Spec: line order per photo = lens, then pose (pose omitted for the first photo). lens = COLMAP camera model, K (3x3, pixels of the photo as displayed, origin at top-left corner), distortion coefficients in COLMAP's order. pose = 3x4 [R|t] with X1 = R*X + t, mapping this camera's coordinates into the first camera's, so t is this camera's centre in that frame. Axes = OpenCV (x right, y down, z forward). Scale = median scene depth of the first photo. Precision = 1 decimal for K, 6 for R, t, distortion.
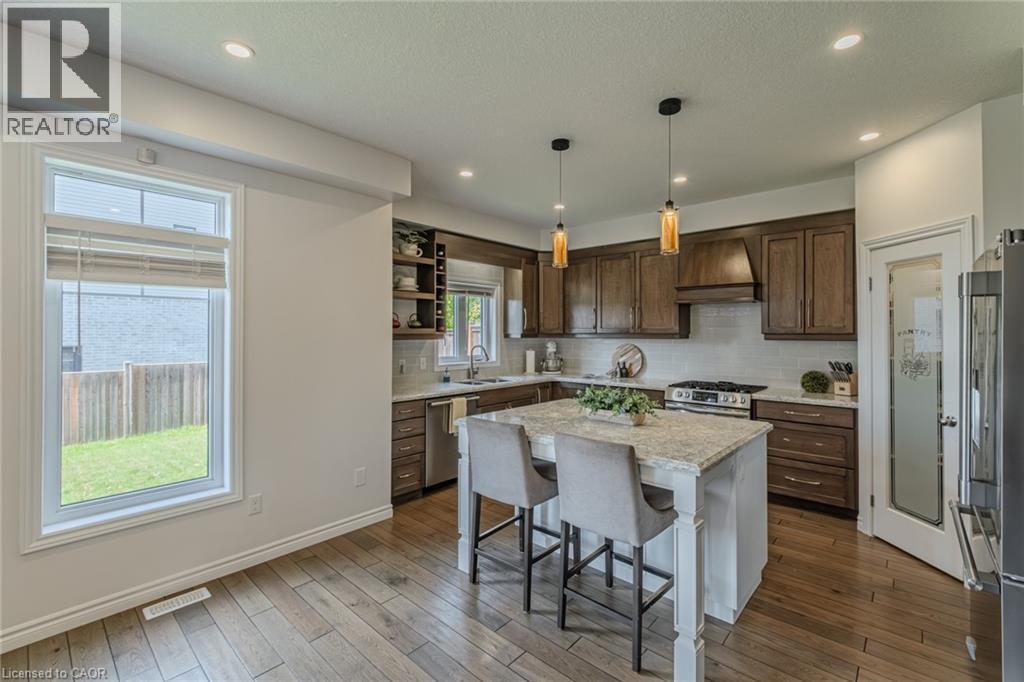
lens RADIAL K [[444.6, 0, 516.9], [0, 444.6, 332.0], [0, 0, 1]] dist [-0.002825, -0.000470]
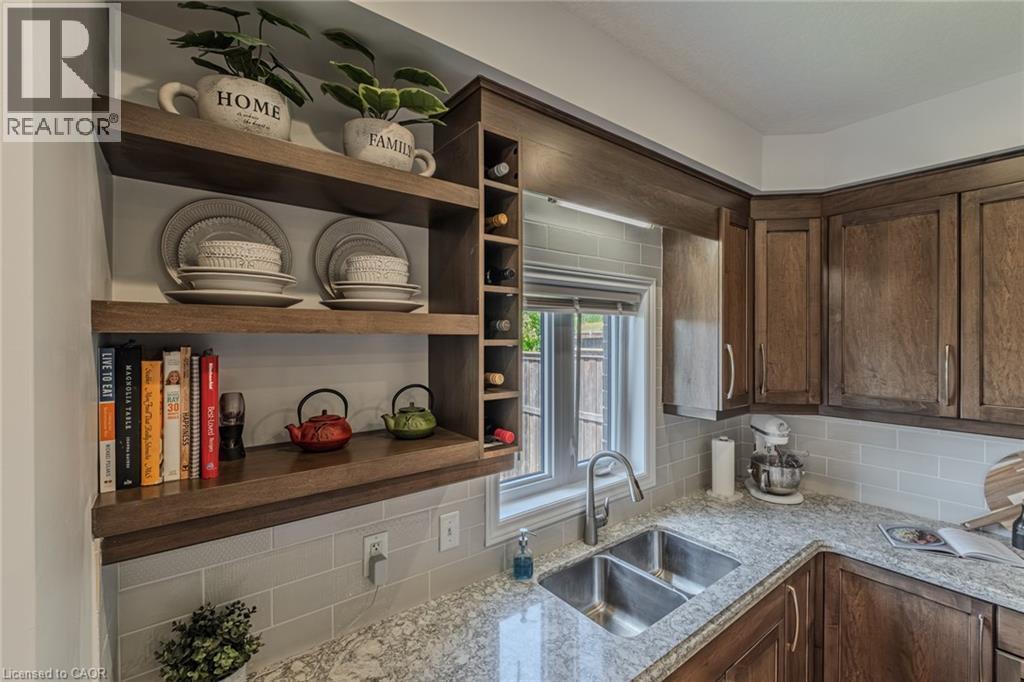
lens RADIAL K [[444.6, 0, 516.8], [0, 444.6, 339.9], [0, 0, 1]] dist [-0.002825, -0.000470]
pose [[0.984789, -0.002066, -0.173740, -0.111838], [0.003106, 0.999979, 0.005715, -0.070491], [0.173725, -0.006168, 0.984775, 0.720168]]
